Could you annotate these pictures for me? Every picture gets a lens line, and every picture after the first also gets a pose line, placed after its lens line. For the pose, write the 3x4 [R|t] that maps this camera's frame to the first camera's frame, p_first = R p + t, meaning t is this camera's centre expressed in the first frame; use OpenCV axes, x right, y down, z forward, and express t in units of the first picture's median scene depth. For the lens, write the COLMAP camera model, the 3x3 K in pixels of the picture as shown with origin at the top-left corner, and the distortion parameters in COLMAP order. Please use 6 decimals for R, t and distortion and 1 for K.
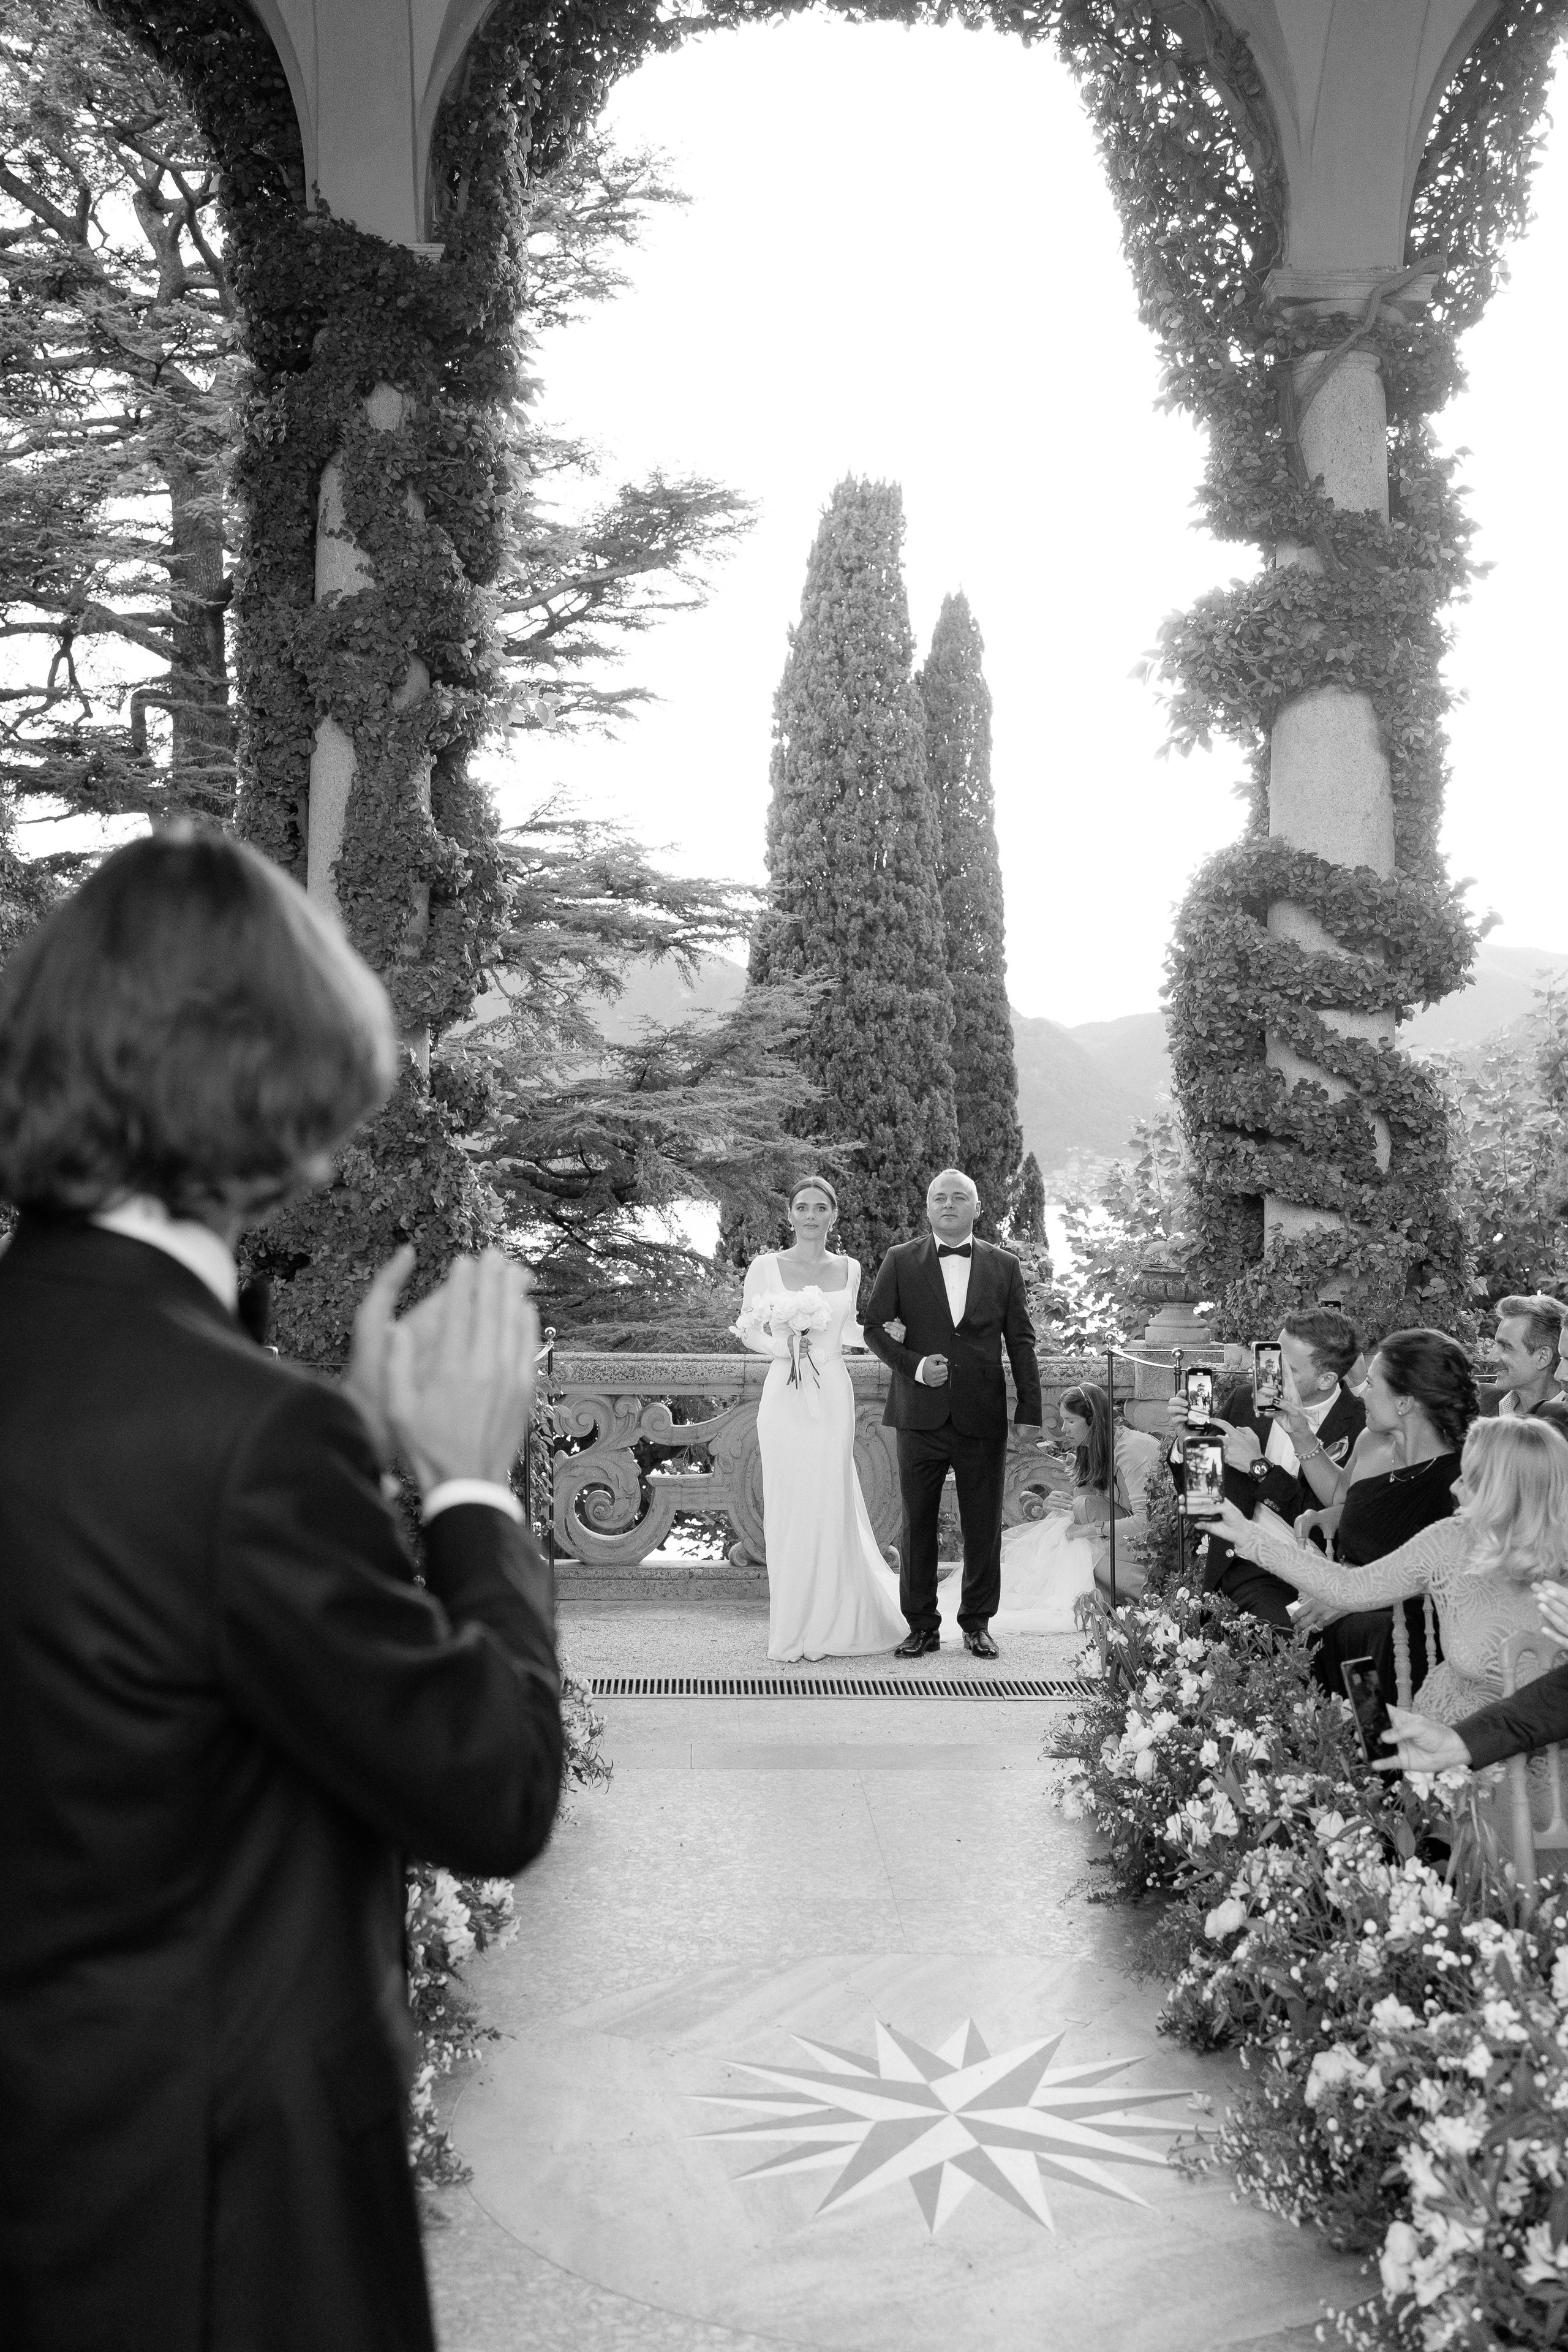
lens RADIAL K [[2604.9, 0, 785.7], [0, 2604.9, 1061.8], [0, 0, 1]] dist [-0.007589, 0.023734]
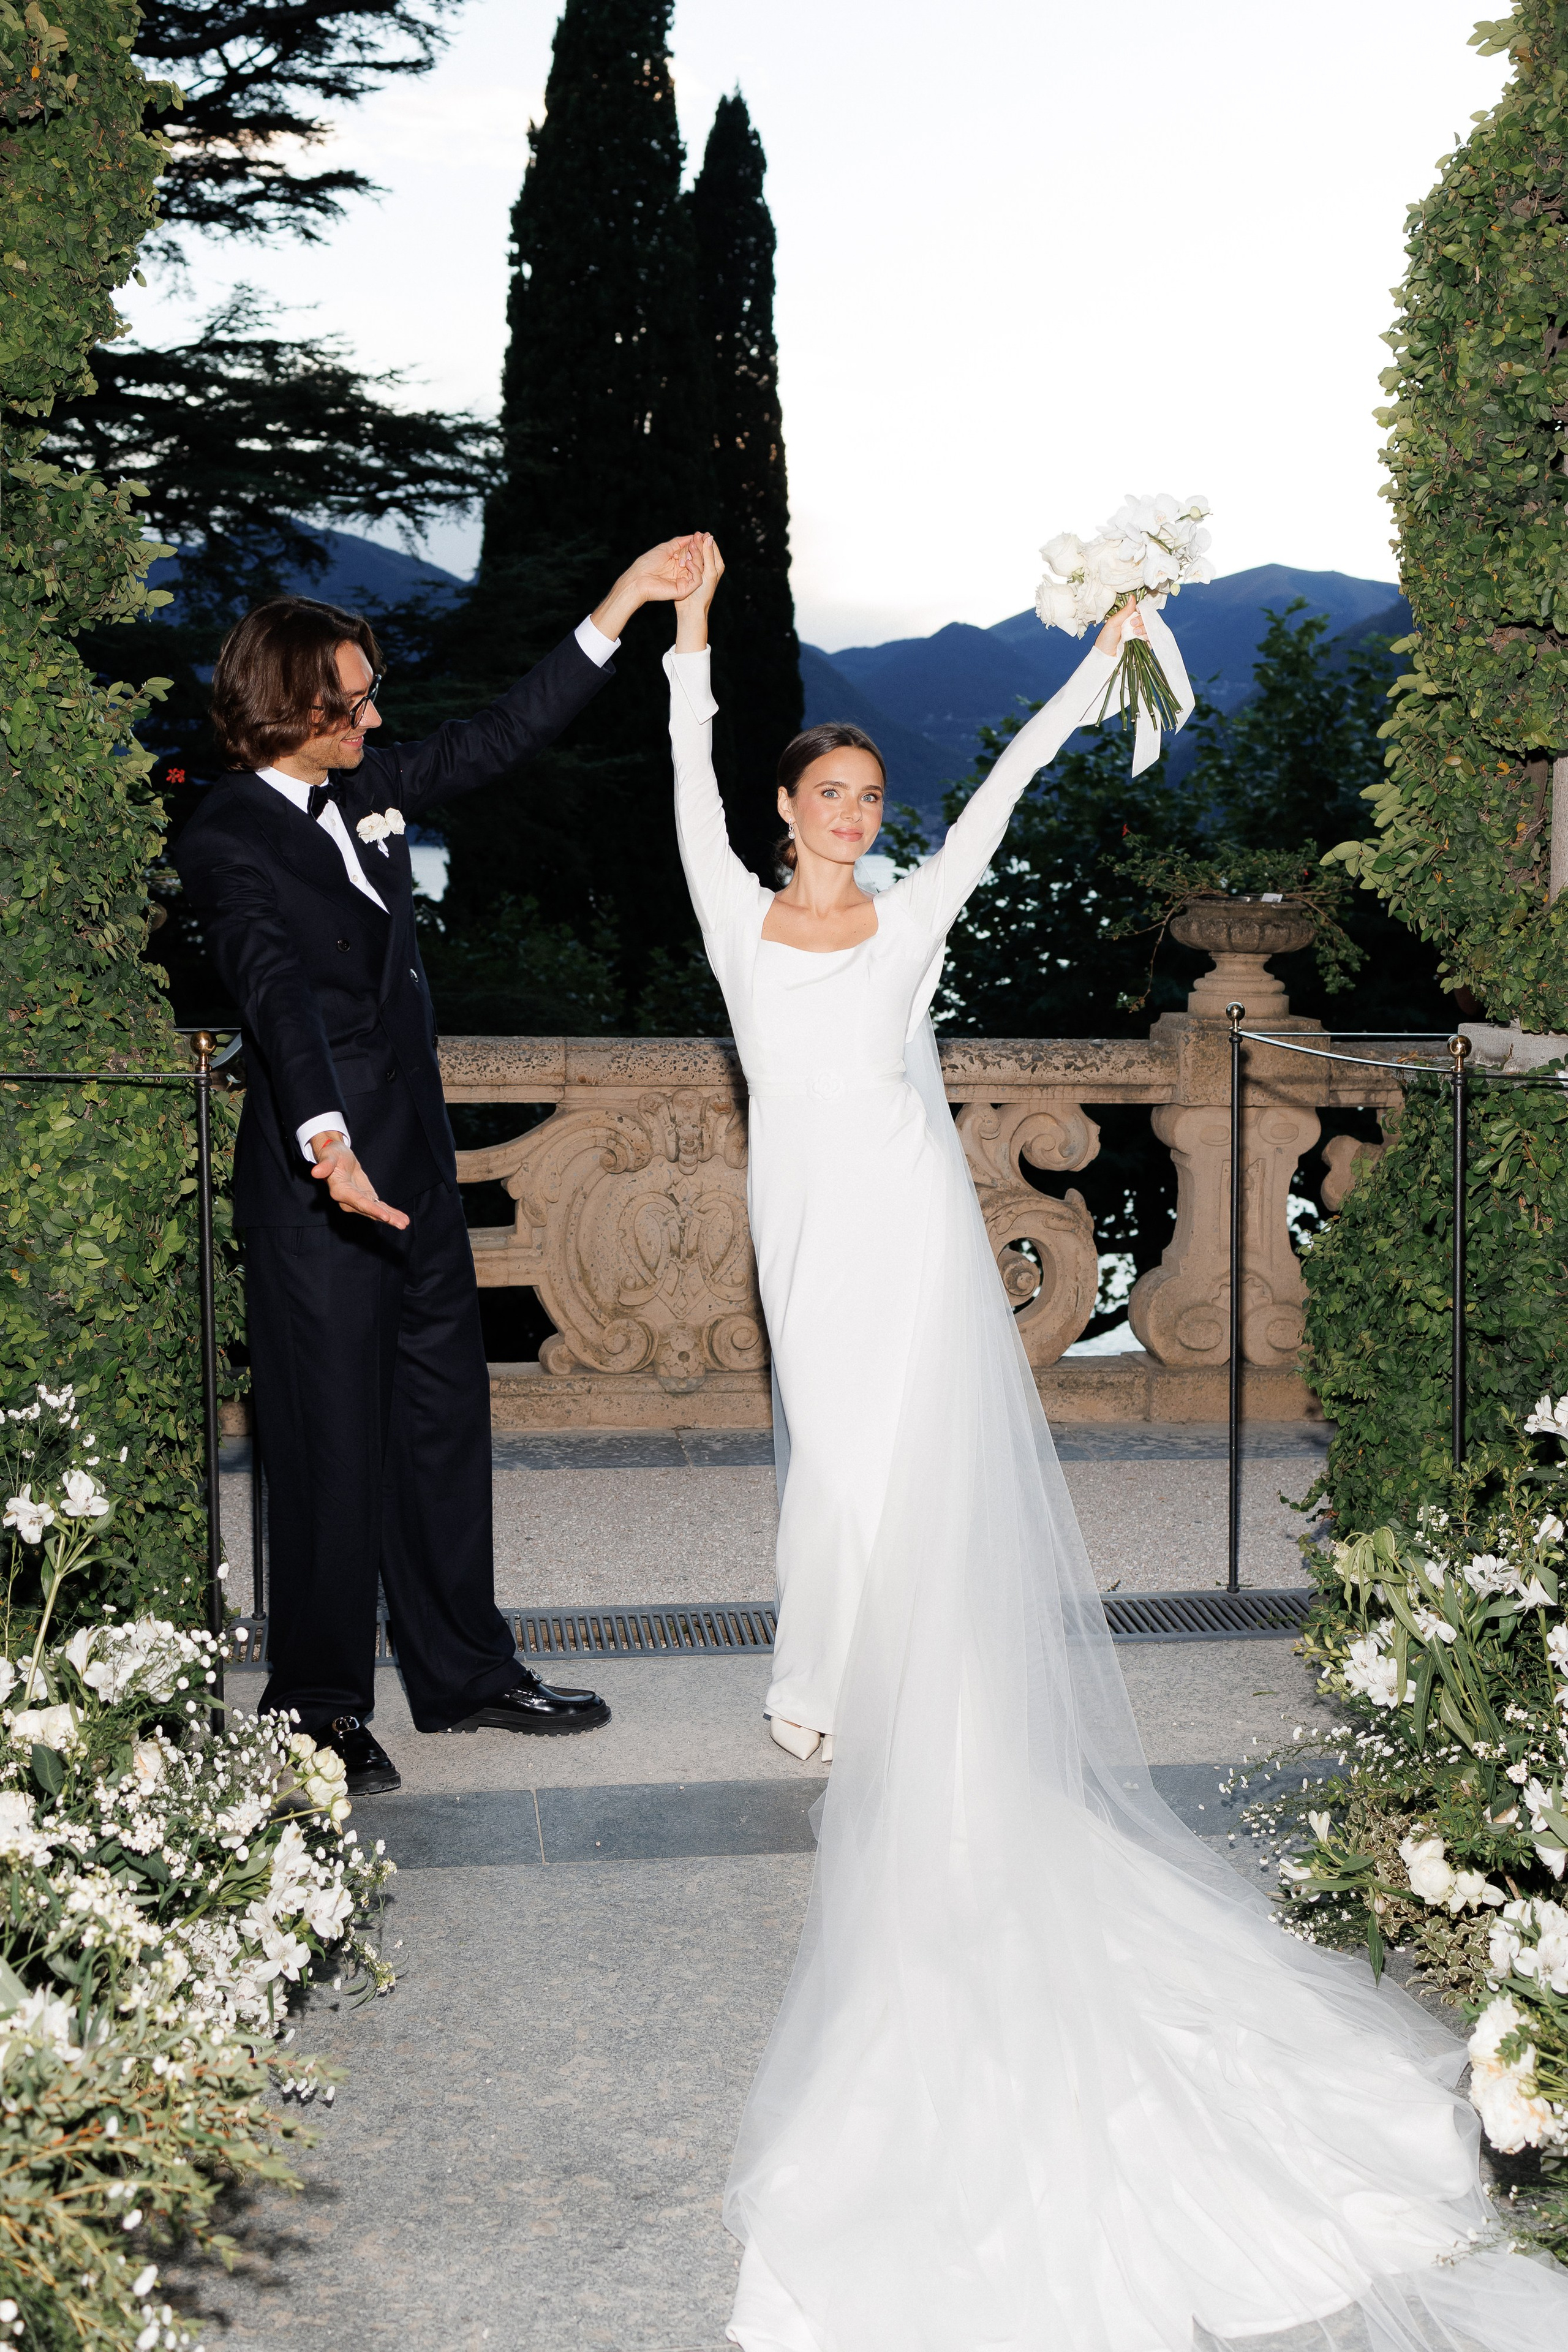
lens RADIAL K [[2604.9, 0, 785.7], [0, 2604.9, 1061.8], [0, 0, 1]] dist [-0.007589, 0.023734]
pose [[0.993128, -0.002573, 0.117001, -0.017213], [-0.012540, 0.991663, 0.128249, 0.018308], [-0.116356, -0.128835, 0.984816, 0.183161]]
